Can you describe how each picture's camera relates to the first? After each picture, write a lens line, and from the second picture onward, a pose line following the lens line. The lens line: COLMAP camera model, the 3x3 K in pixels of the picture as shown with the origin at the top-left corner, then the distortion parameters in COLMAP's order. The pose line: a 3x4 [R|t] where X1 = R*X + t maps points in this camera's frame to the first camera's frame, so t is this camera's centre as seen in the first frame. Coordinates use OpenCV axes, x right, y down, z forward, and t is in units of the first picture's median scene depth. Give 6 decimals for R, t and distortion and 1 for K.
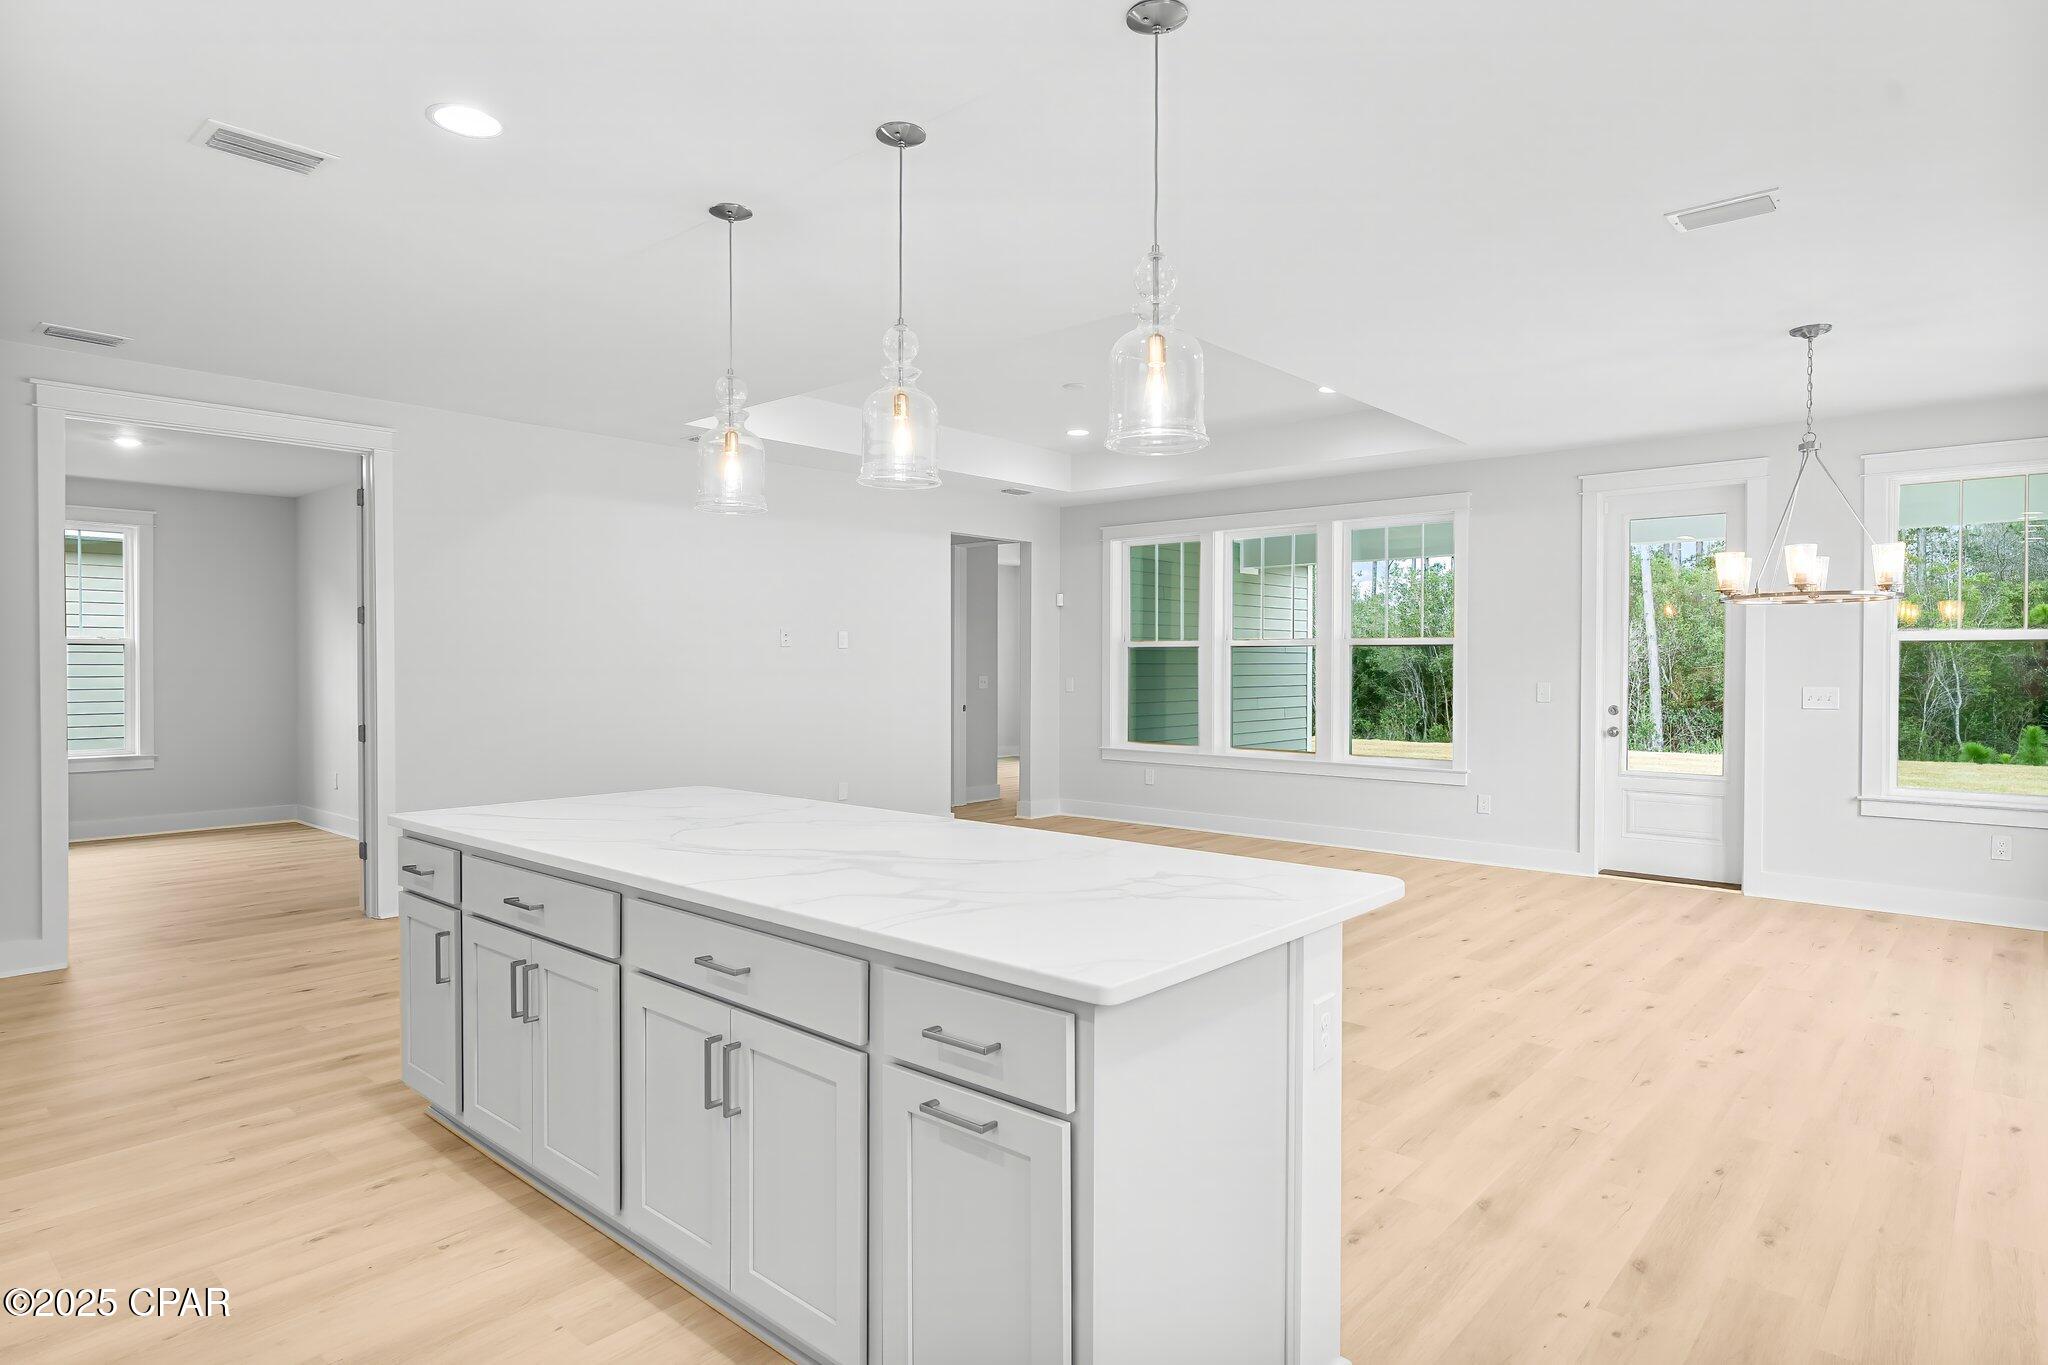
lens RADIAL K [[1109.3, 0, 1020.2], [0, 1109.3, 676.9], [0, 0, 1]] dist [-0.014770, 0.004486]
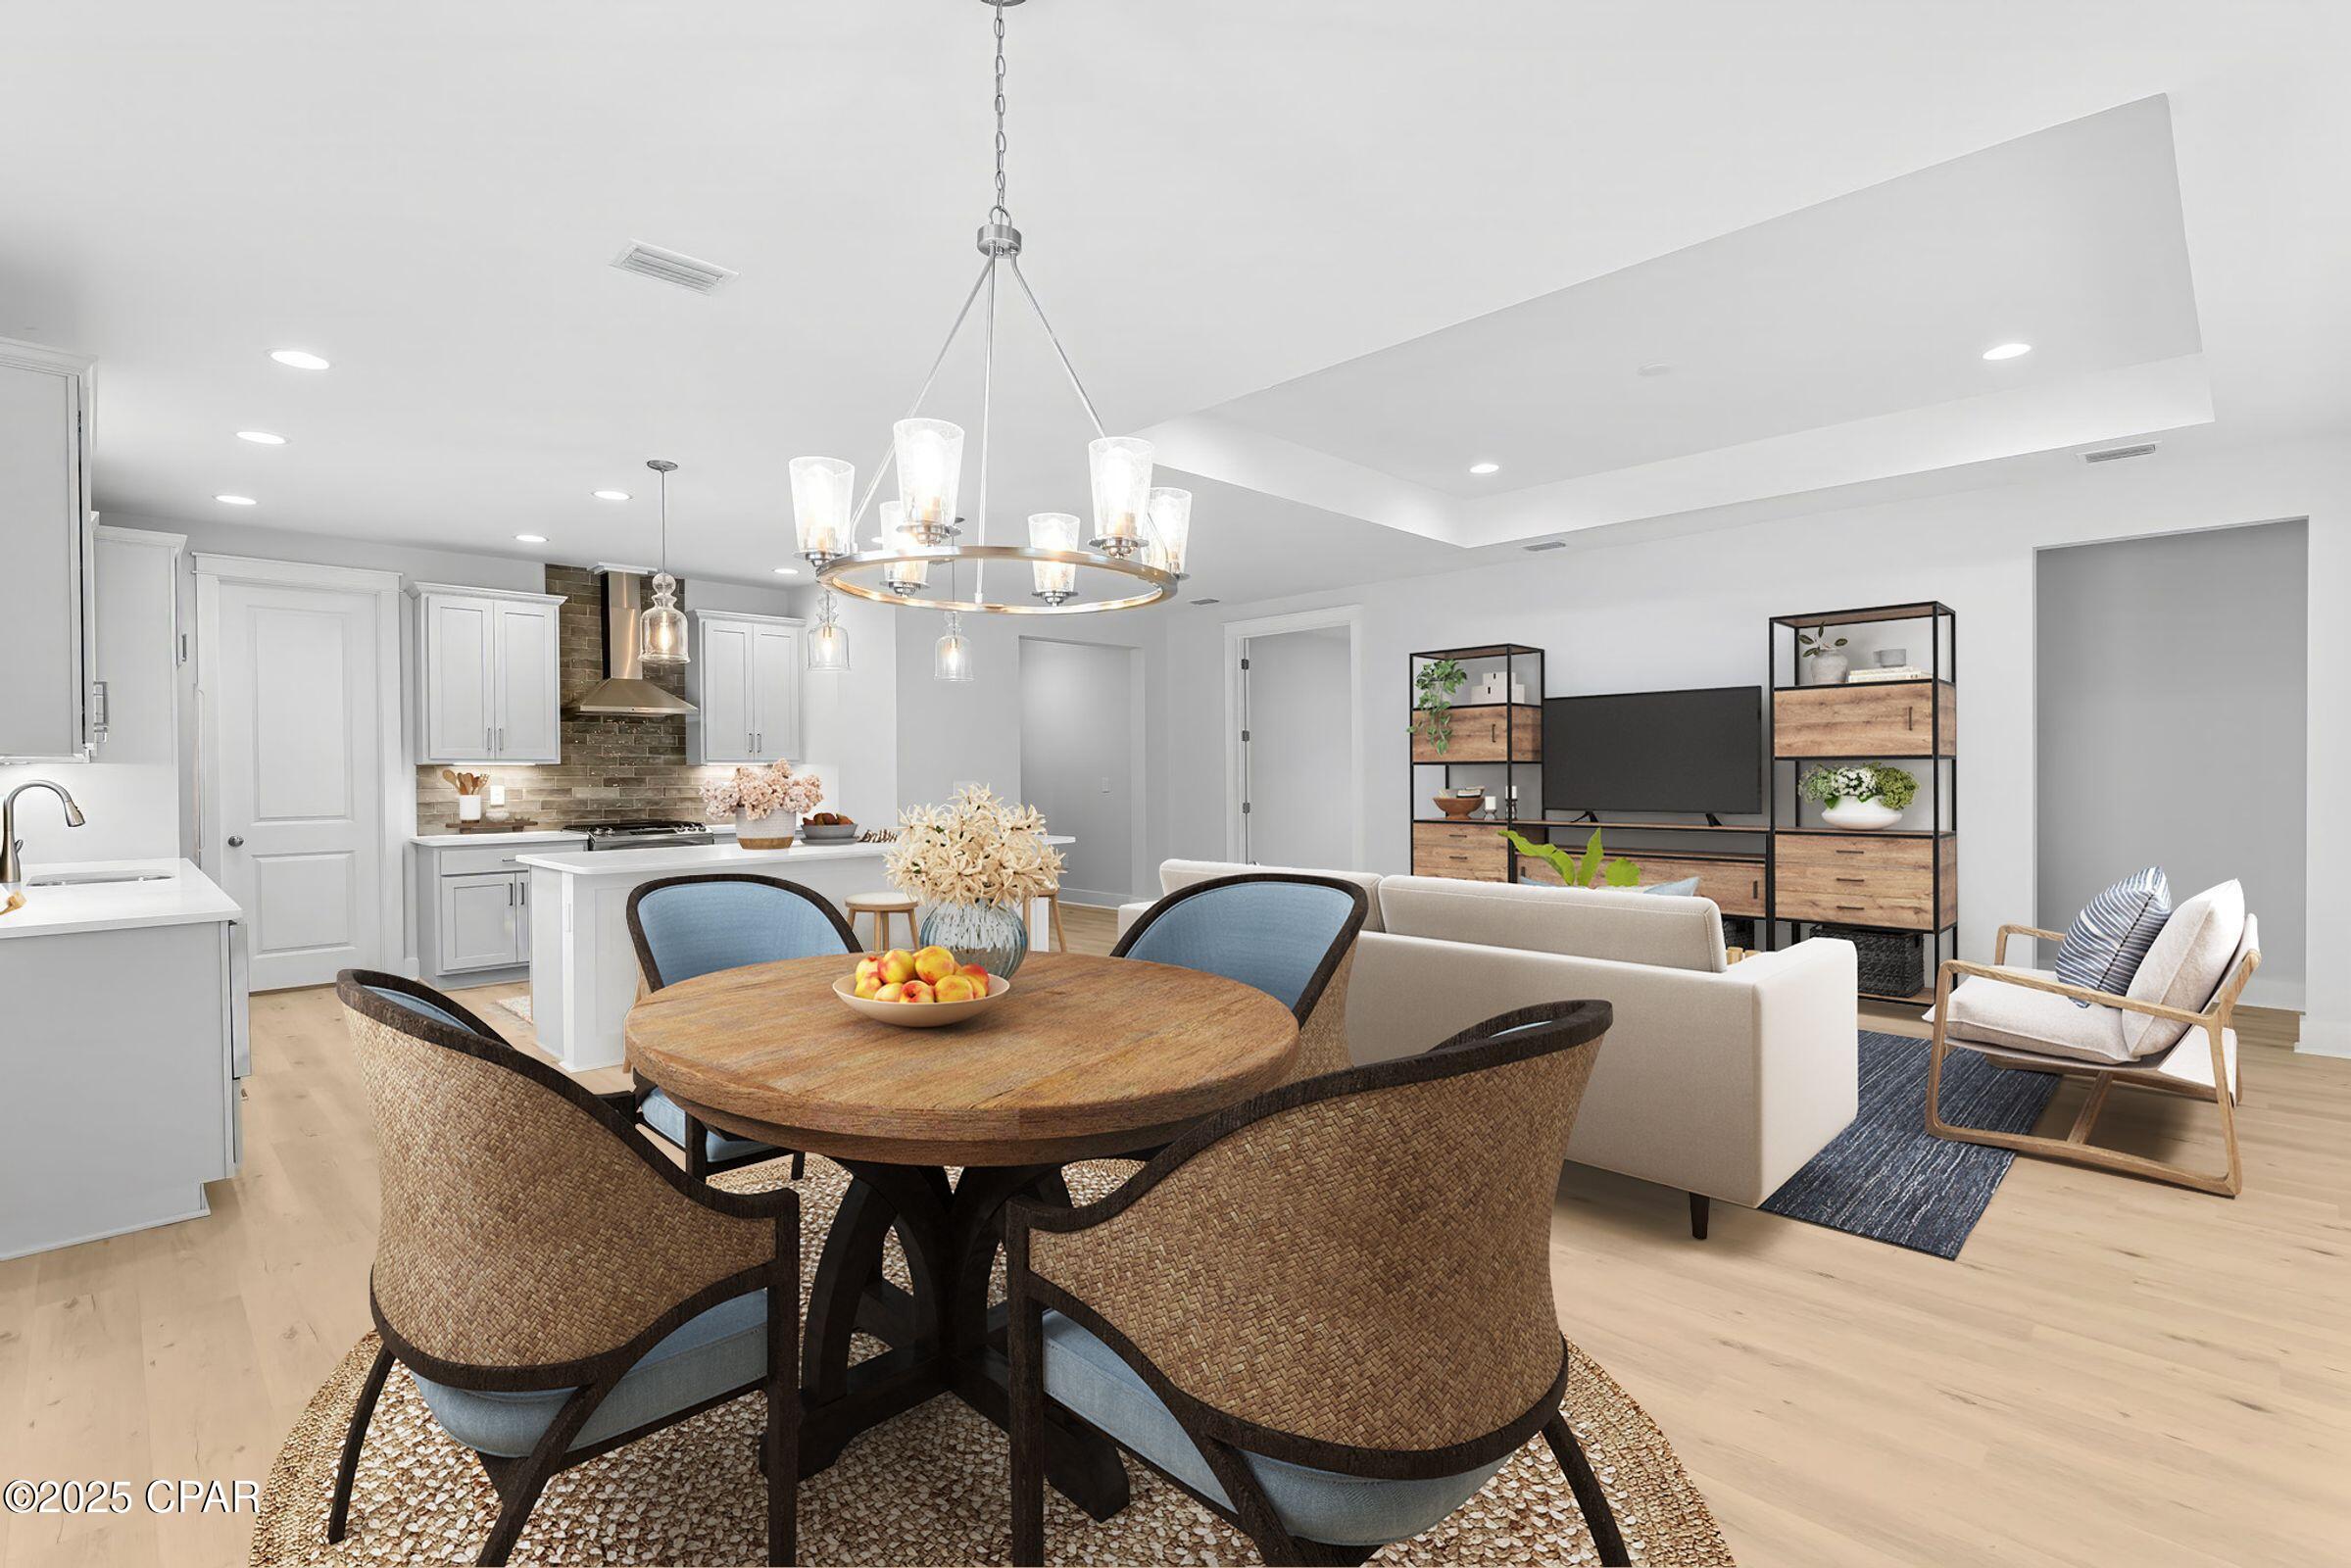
lens RADIAL K [[1078.3, 0, 1180.3], [0, 1078.3, 781.3], [0, 0, 1]] dist [-0.004395, -0.000532]
pose [[-0.054931, 0.005945, -0.998472, 0.730574], [-0.007867, 0.999949, 0.006387, 0.002871], [0.998459, 0.008206, -0.054881, 0.696420]]
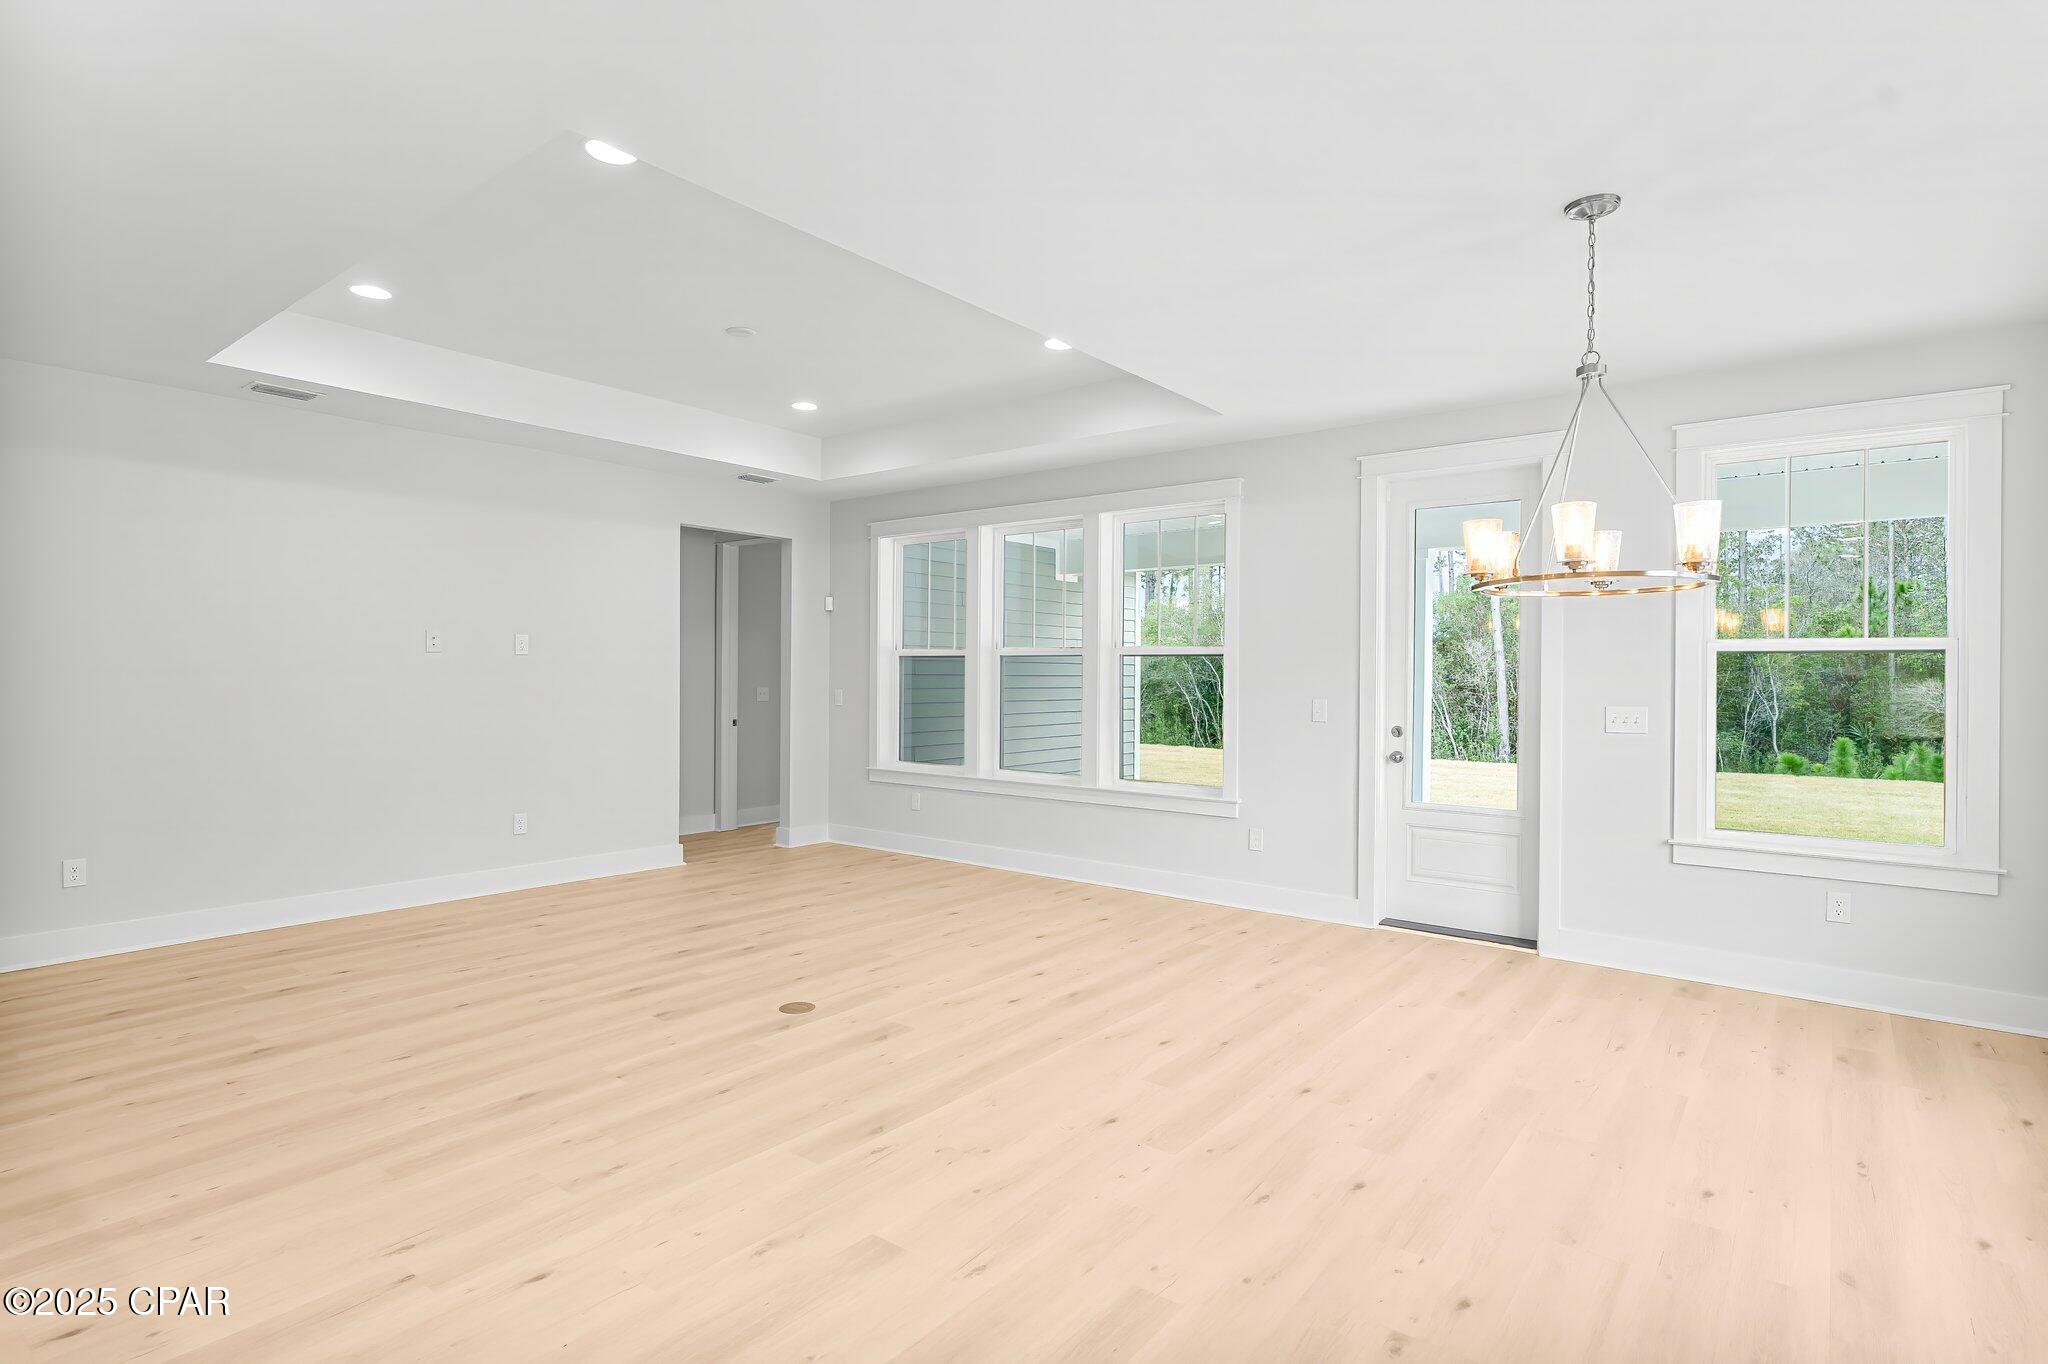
lens RADIAL K [[1005.9, 0, 1022.2], [0, 1005.9, 677.6], [0, 0, 1]] dist [-0.005651, -0.000087]
pose [[0.997973, 0.005016, 0.063441, 0.199220], [-0.004431, 0.999946, -0.009361, -0.003068], [-0.063485, 0.009061, 0.997942, 0.244092]]
